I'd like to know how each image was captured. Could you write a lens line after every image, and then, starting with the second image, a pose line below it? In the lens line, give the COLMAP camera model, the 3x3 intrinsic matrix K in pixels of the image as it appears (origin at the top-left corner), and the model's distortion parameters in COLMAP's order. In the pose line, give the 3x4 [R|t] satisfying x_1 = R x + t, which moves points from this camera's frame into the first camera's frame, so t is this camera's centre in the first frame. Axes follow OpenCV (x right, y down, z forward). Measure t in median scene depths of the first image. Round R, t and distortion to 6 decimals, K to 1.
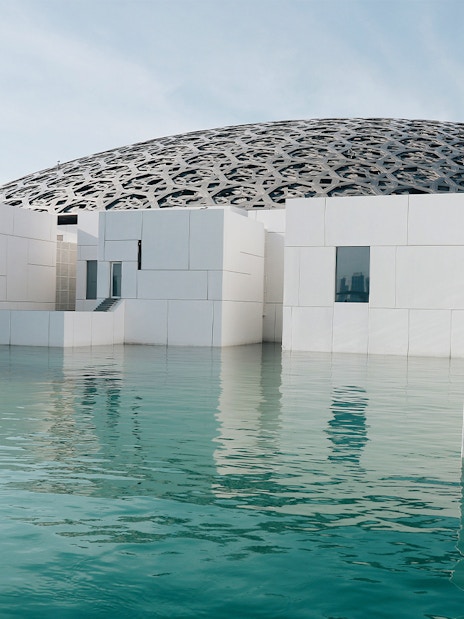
lens RADIAL K [[895.8, 0, 232.4], [0, 895.8, 310.9], [0, 0, 1]] dist [-0.119458, 0.000000]
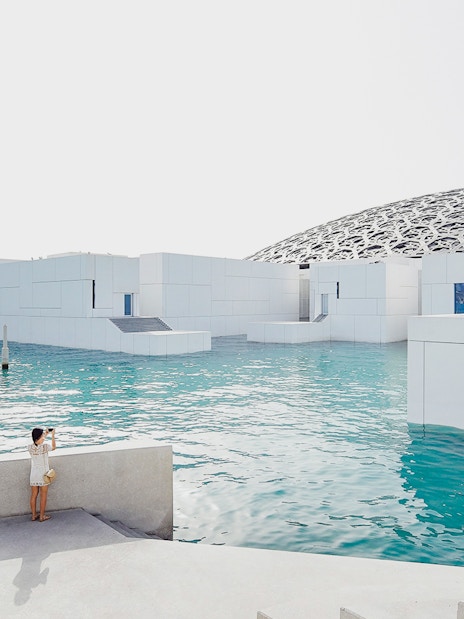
lens RADIAL K [[895.8, 0, 231.9], [0, 895.8, 308.2], [0, 0, 1]] dist [-0.119458, 0.000000]
pose [[0.902533, -0.004573, -0.430596, 0.411360], [0.021189, 0.999204, 0.033801, -0.080357], [0.430099, -0.039631, 0.901911, -0.594581]]
